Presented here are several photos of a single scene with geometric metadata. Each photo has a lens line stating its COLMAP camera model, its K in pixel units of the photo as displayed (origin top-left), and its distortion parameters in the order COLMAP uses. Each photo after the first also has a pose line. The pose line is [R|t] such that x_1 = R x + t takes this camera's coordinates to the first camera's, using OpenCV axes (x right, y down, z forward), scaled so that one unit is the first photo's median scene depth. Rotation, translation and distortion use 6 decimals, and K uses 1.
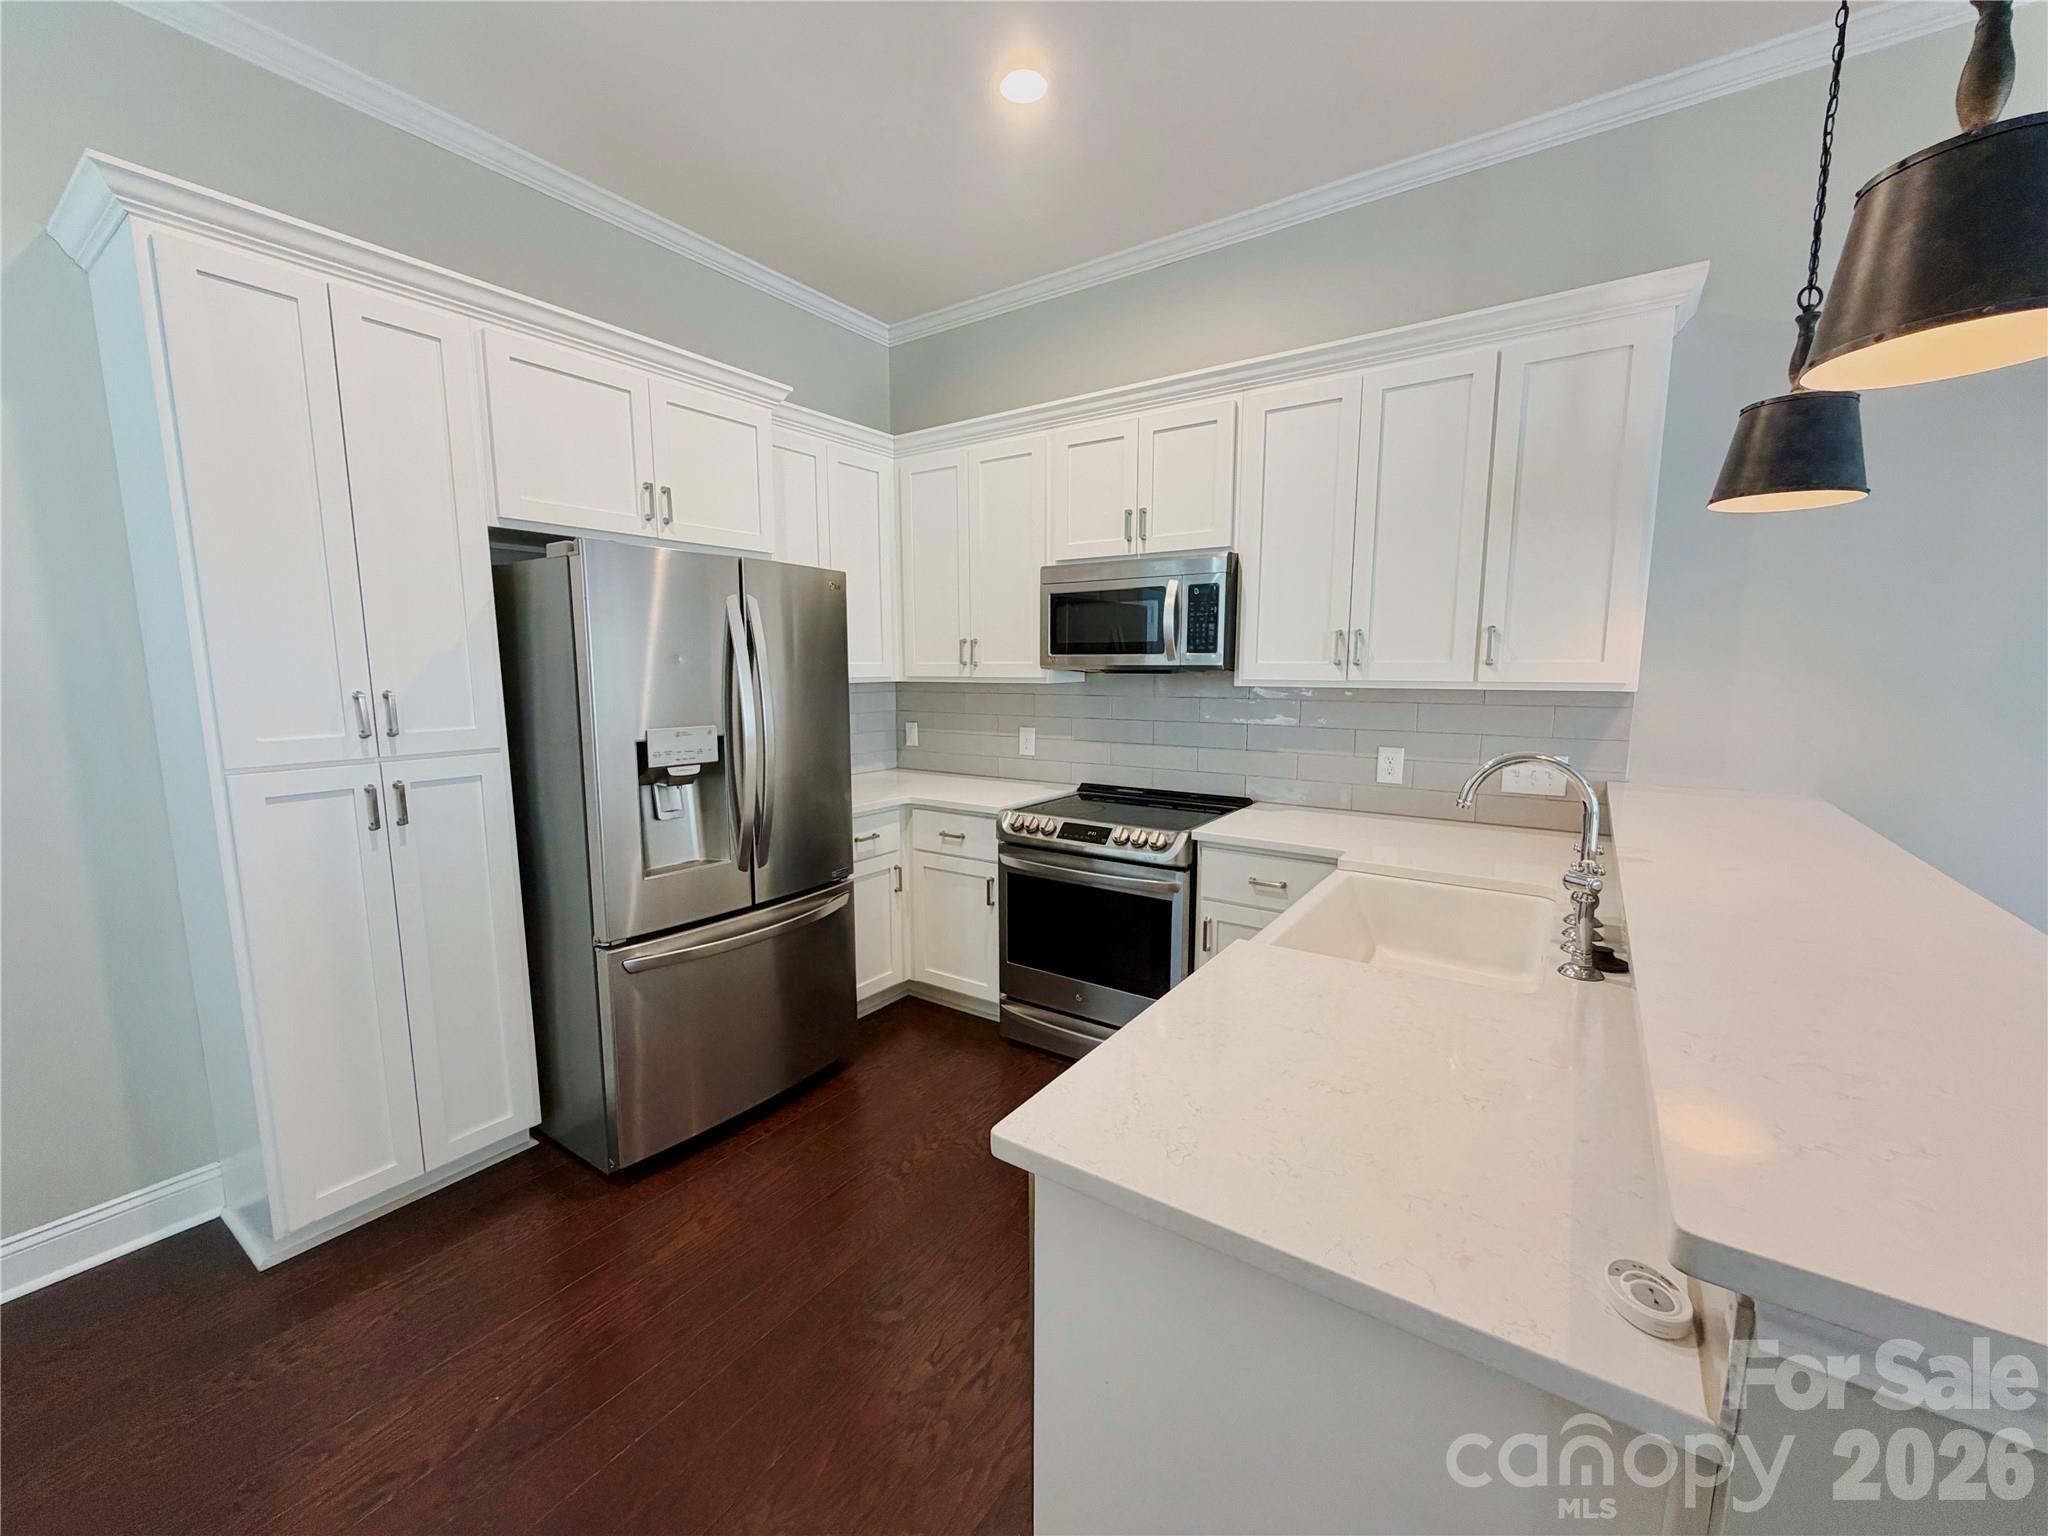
lens RADIAL K [[817.1, 0, 1018.3], [0, 817.1, 772.3], [0, 0, 1]] dist [0.001162, 0.000186]
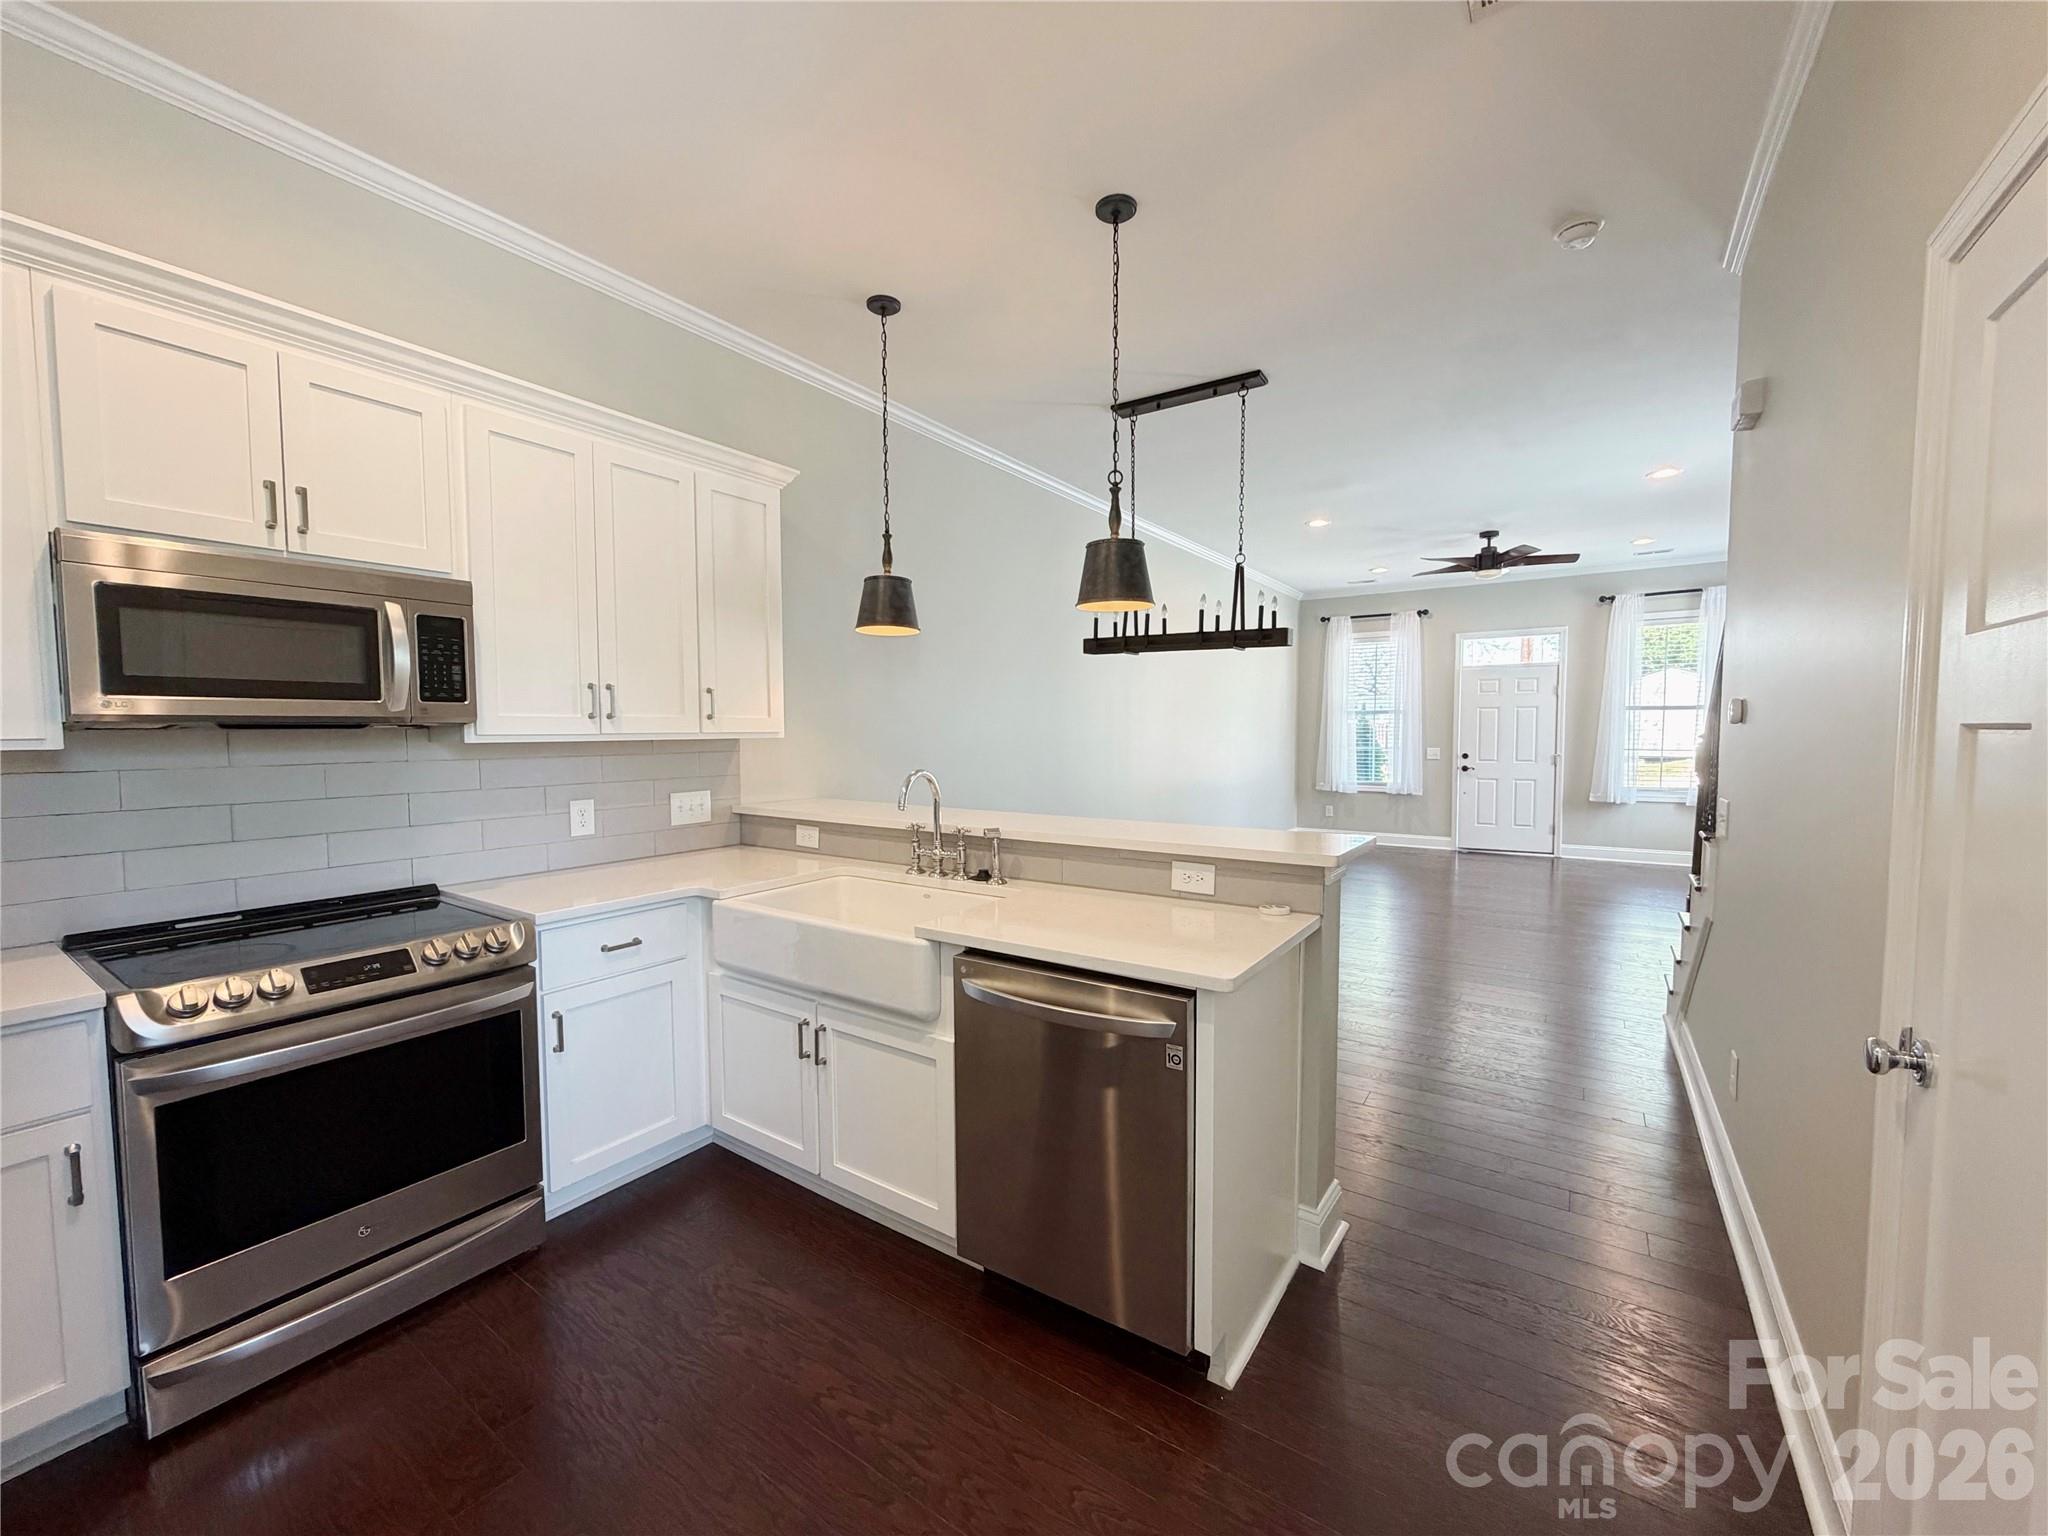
lens RADIAL K [[817.1, 0, 1018.3], [0, 817.1, 772.3], [0, 0, 1]] dist [0.001162, 0.000186]
pose [[-0.004805, -0.054383, 0.998509, -0.608308], [0.138002, 0.988930, 0.054525, -0.048446], [-0.990420, 0.138058, 0.002753, 0.492419]]
